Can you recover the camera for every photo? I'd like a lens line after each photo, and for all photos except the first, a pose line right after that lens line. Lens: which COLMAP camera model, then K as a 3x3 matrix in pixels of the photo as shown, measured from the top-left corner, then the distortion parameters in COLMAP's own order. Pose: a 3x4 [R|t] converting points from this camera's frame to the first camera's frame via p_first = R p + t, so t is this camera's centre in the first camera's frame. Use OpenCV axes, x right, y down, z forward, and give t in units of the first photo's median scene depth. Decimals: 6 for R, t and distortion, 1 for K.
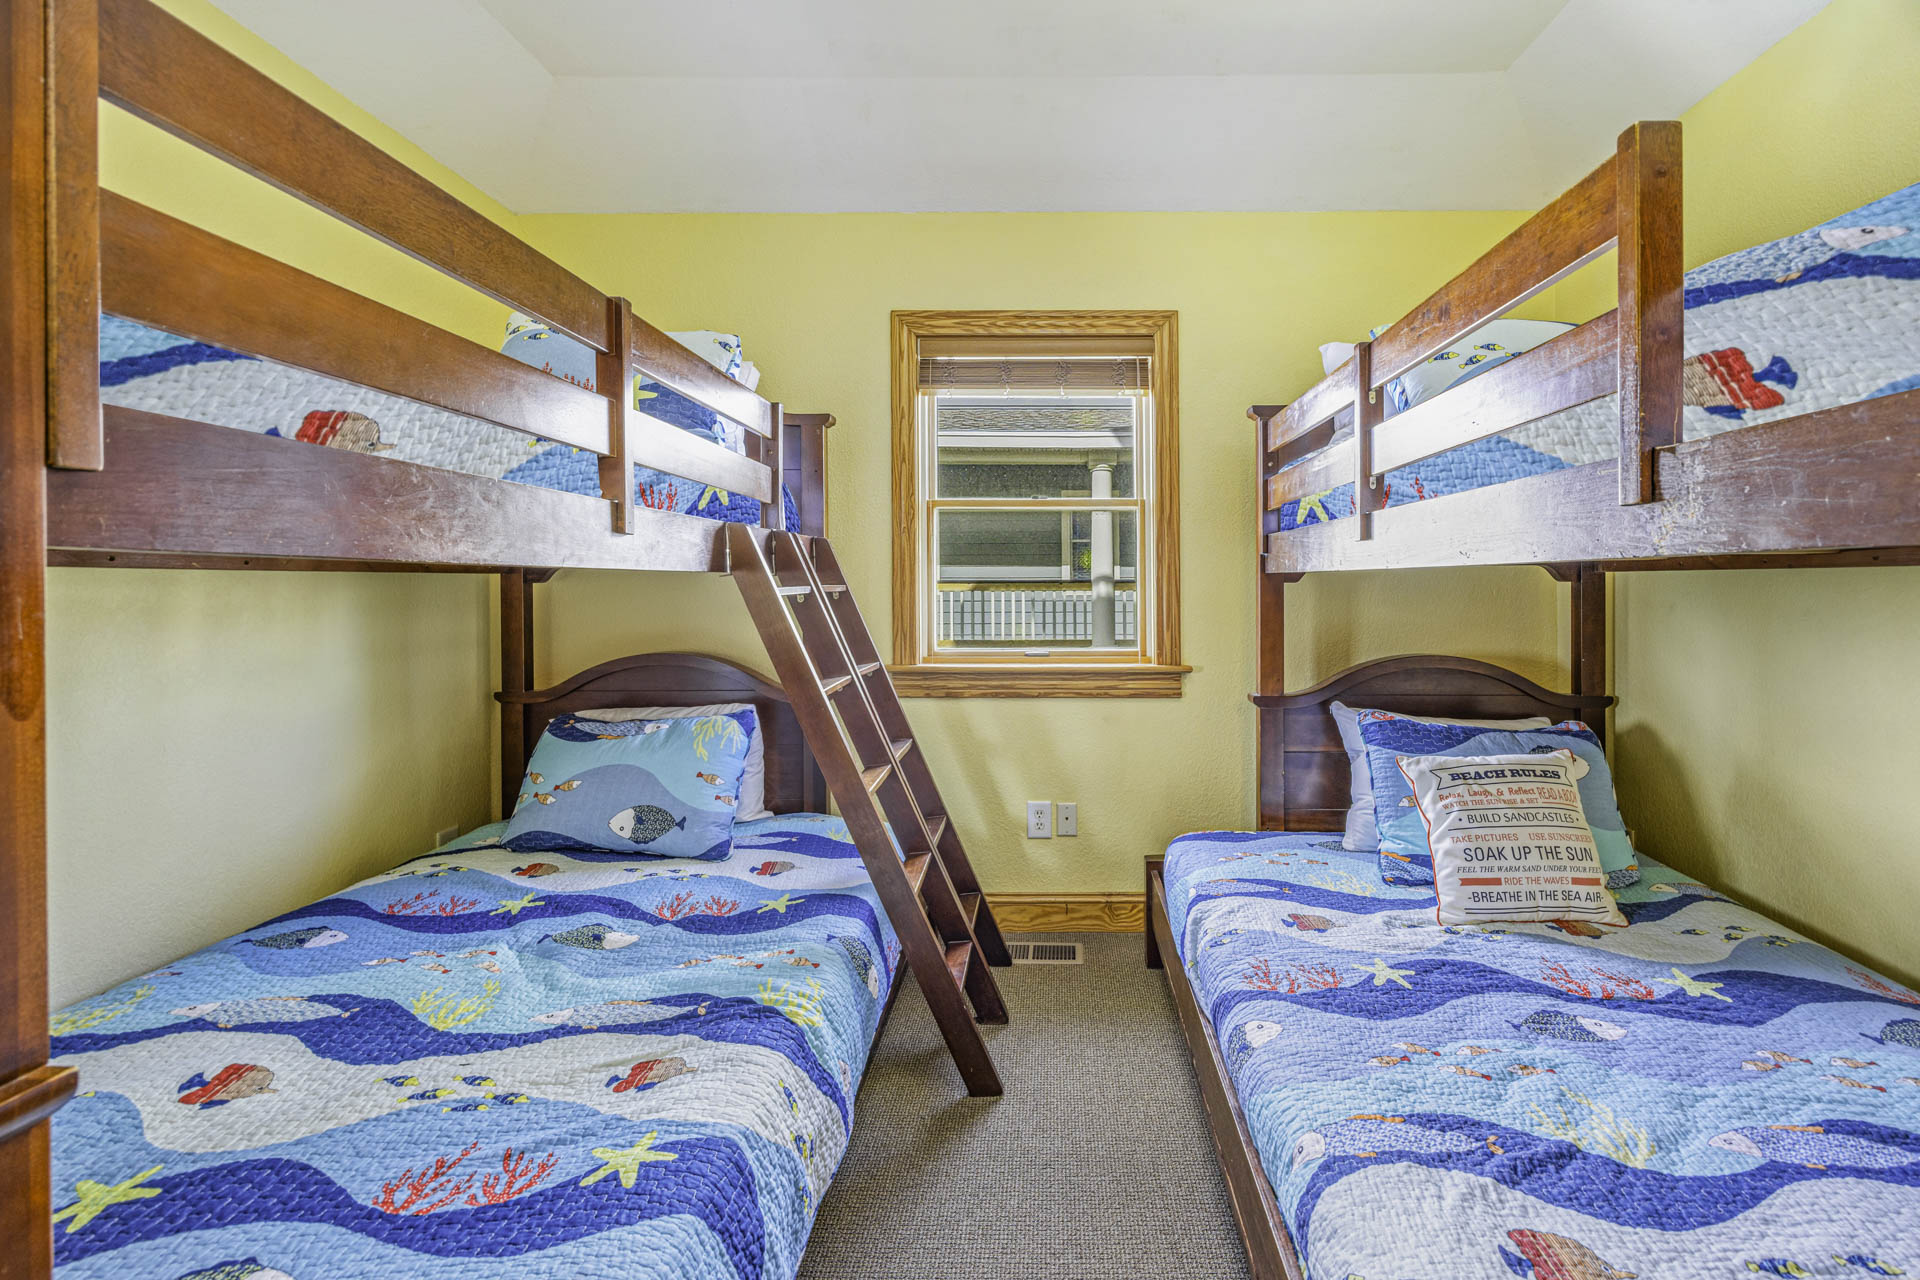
lens RADIAL K [[735.7, 0, 1000.4], [0, 735.7, 583.3], [0, 0, 1]] dist [0.000315, -0.000083]
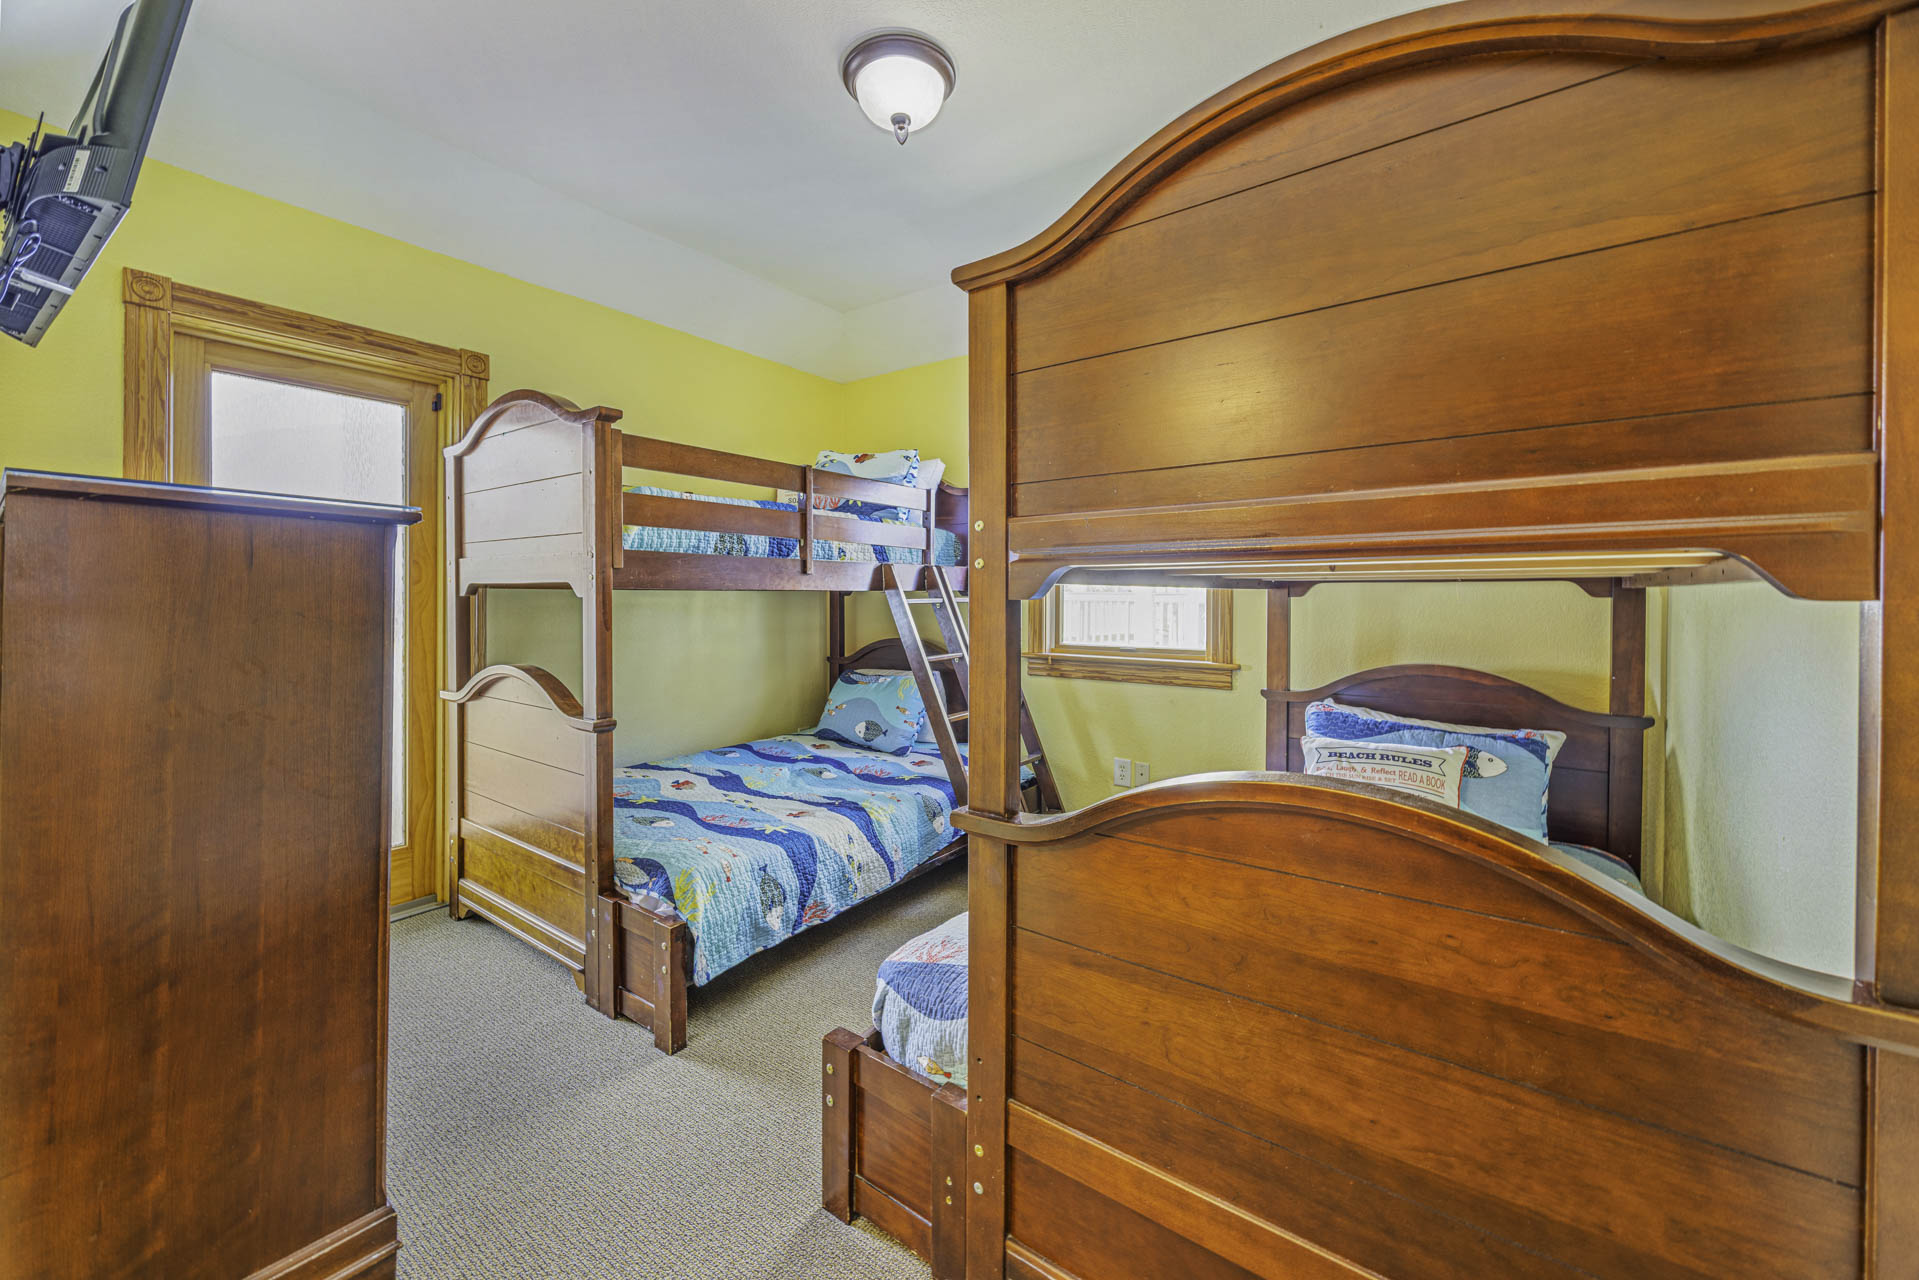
lens RADIAL K [[753.3, 0, 971.0], [0, 753.3, 592.0], [0, 0, 1]] dist [0.000488, -0.000059]
pose [[0.820366, 0.000714, -0.571838, 0.773693], [0.000024, 0.999999, 0.001283, -0.013339], [0.571838, -0.001067, 0.820366, -0.366024]]
